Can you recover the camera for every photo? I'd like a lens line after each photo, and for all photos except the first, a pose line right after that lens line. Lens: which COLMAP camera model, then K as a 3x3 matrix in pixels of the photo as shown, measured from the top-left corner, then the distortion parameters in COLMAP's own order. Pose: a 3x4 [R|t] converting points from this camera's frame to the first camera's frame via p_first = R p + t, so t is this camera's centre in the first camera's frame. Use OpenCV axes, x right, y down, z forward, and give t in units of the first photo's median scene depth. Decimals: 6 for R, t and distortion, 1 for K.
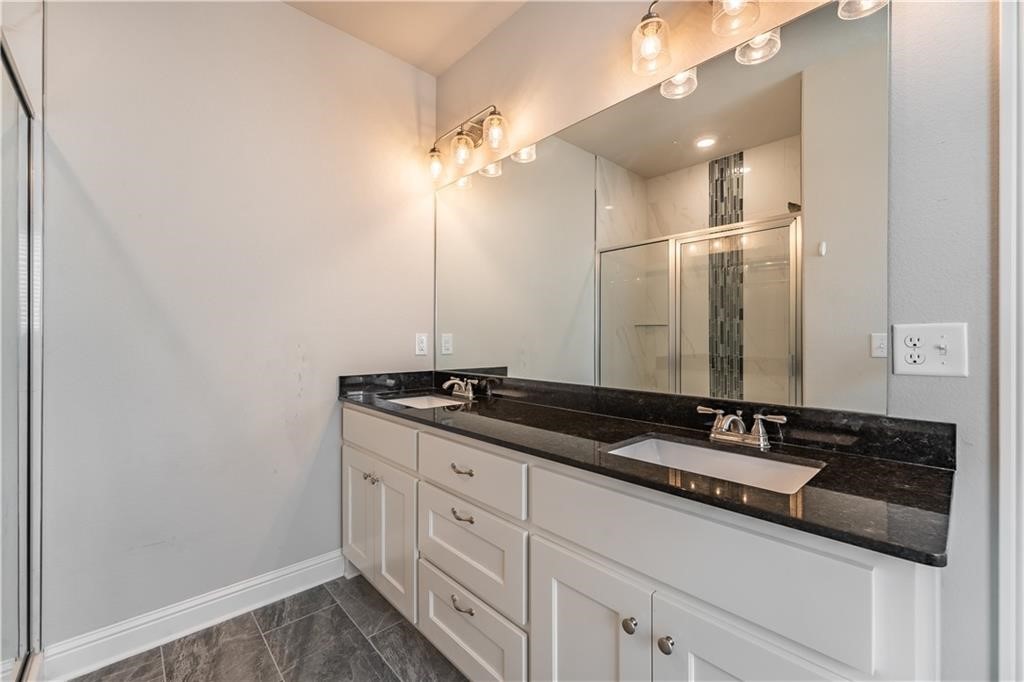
lens RADIAL K [[419.9, 0, 512.3], [0, 419.9, 340.0], [0, 0, 1]] dist [0.000695, 0.000371]
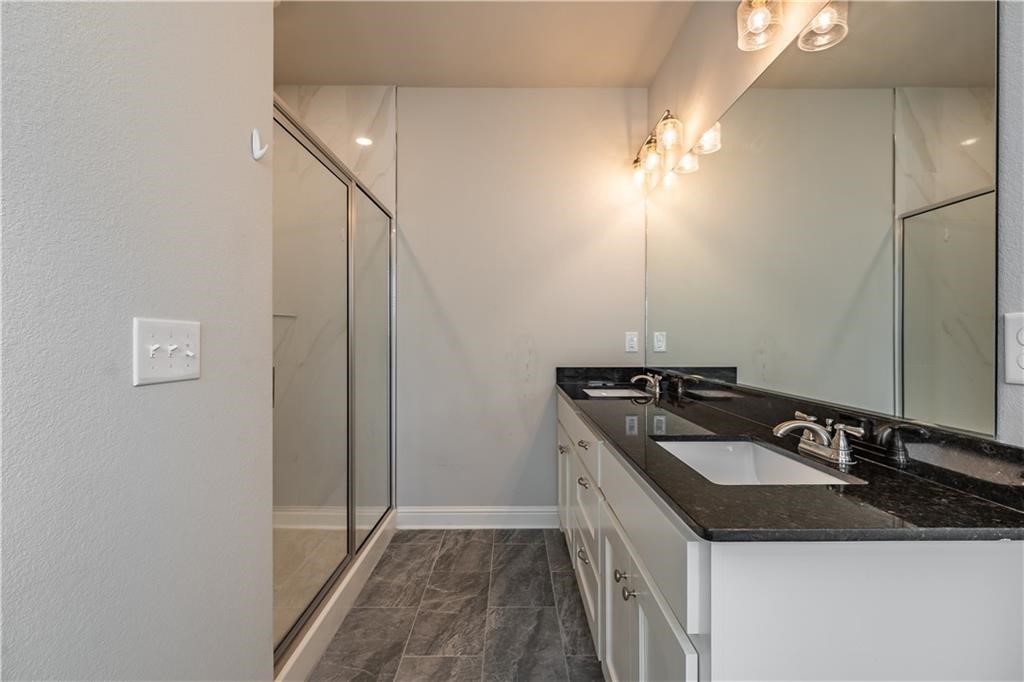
lens RADIAL K [[442.0, 0, 512.7], [0, 442.0, 340.5], [0, 0, 1]] dist [0.001705, 0.000114]
pose [[0.739413, 0.000142, -0.673252, 0.410793], [0.002669, 0.999992, 0.003142, 0.002360], [0.673247, -0.004120, 0.739406, -0.059860]]
